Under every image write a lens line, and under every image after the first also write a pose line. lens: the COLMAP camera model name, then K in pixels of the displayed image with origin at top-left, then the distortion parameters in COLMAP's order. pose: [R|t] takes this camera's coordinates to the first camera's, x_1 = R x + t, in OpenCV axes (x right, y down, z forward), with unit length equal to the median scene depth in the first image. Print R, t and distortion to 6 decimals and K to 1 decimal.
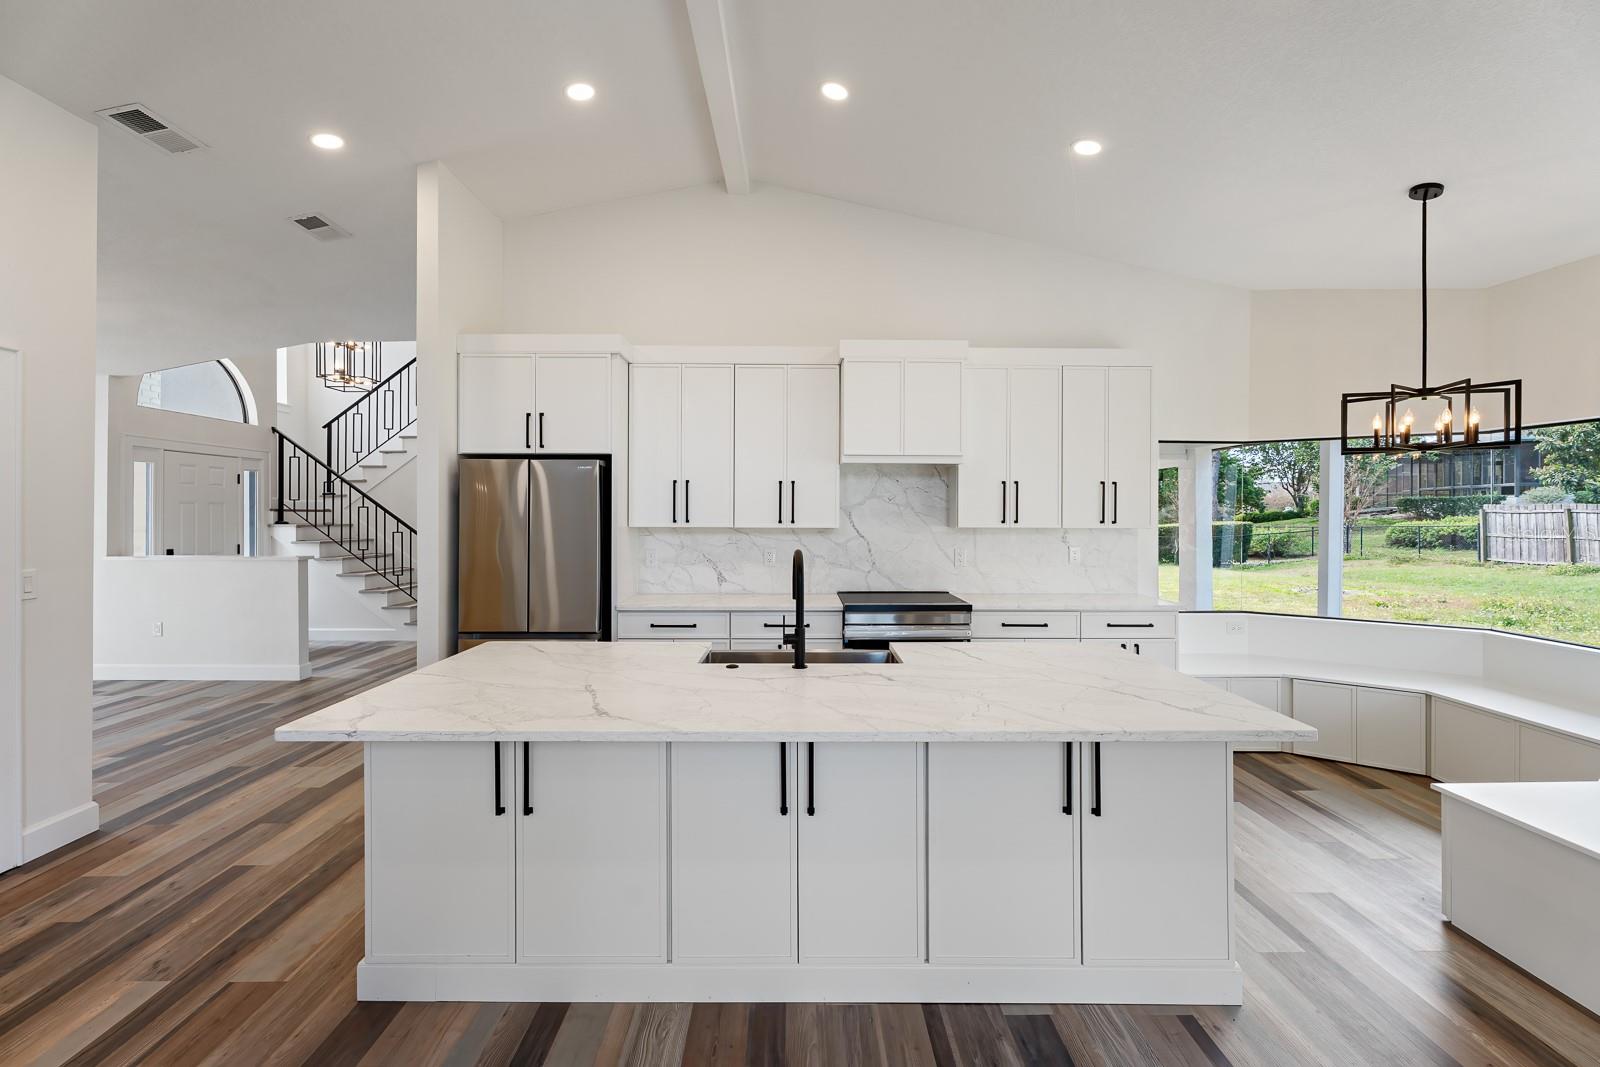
lens RADIAL K [[761.3, 0, 821.6], [0, 761.3, 513.2], [0, 0, 1]] dist [0.003861, 0.000601]
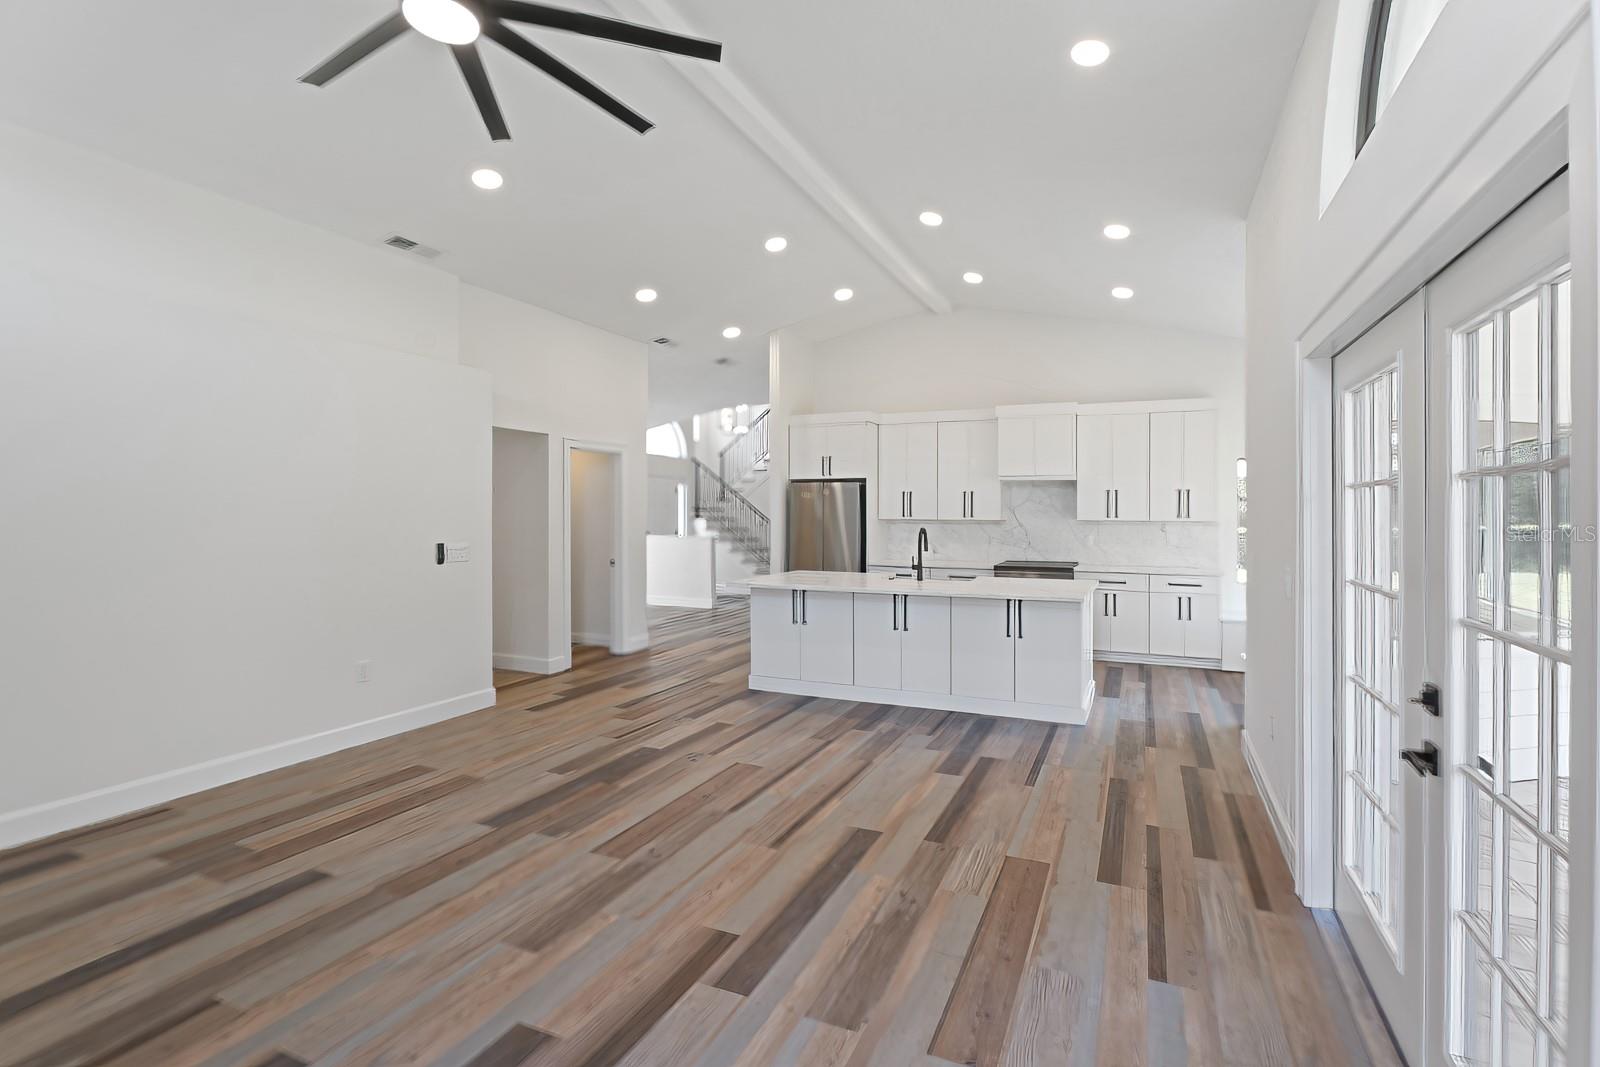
lens RADIAL K [[761.3, 0, 821.6], [0, 761.3, 513.2], [0, 0, 1]] dist [0.003861, 0.000601]
pose [[0.909283, 0.000192, -0.416178, 0.337418], [0.000904, 0.999997, 0.002435, 0.000248], [0.416177, -0.002590, 0.909280, -0.605120]]
